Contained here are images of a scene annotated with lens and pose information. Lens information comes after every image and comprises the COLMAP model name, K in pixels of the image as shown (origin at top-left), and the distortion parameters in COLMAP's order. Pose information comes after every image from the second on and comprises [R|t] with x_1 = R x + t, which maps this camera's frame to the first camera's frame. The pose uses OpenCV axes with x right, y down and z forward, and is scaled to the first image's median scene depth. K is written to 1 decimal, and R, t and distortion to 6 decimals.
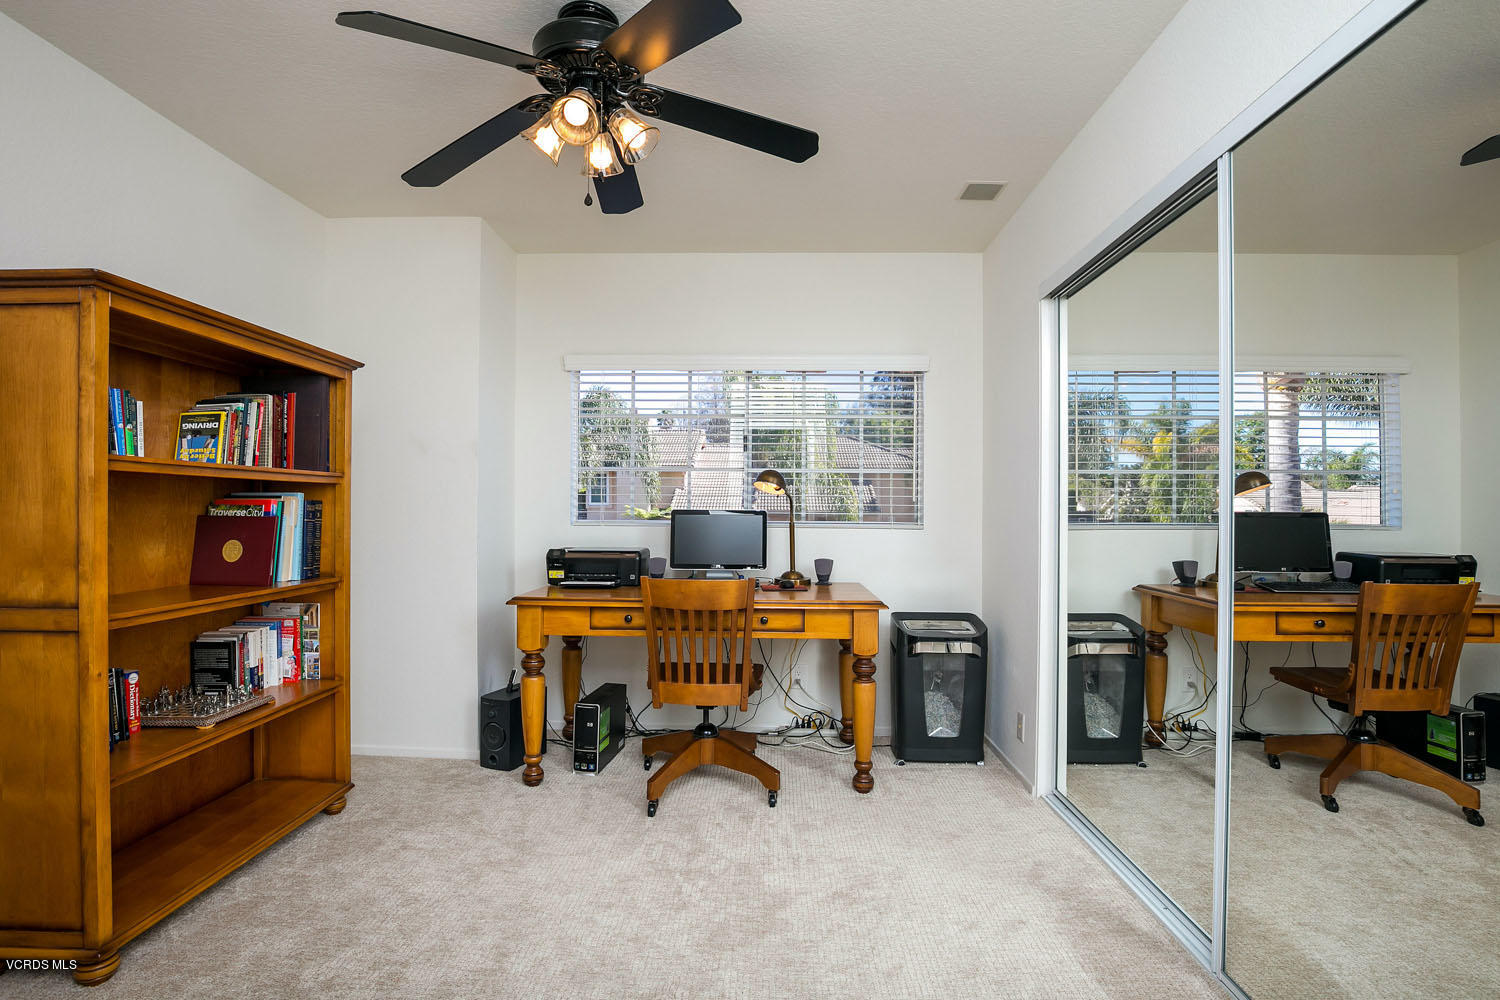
lens RADIAL K [[735.5, 0, 750.0], [0, 735.5, 500.0], [0, 0, 1]] dist [0.000775, 0.000338]
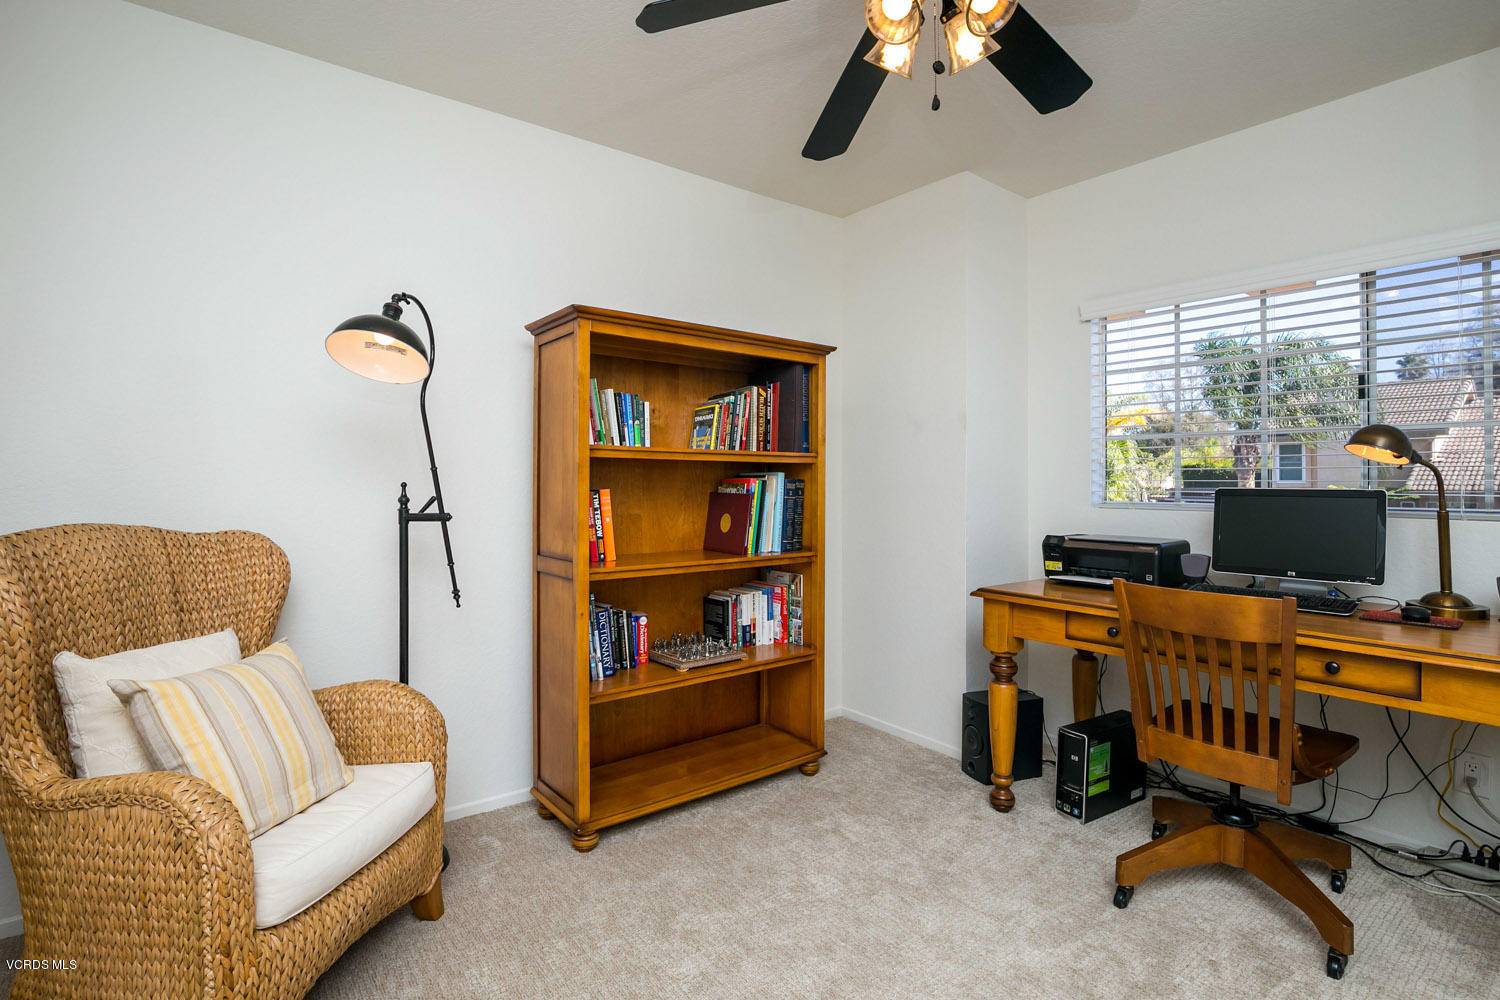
lens RADIAL K [[736.2, 0, 749.9], [0, 736.2, 472.6], [0, 0, 1]] dist [-0.005026, -0.001834]
pose [[0.643481, -0.014738, -0.765320, 0.198584], [0.008234, 0.999890, -0.012332, 0.003504], [0.765418, 0.001634, 0.643532, 0.253580]]
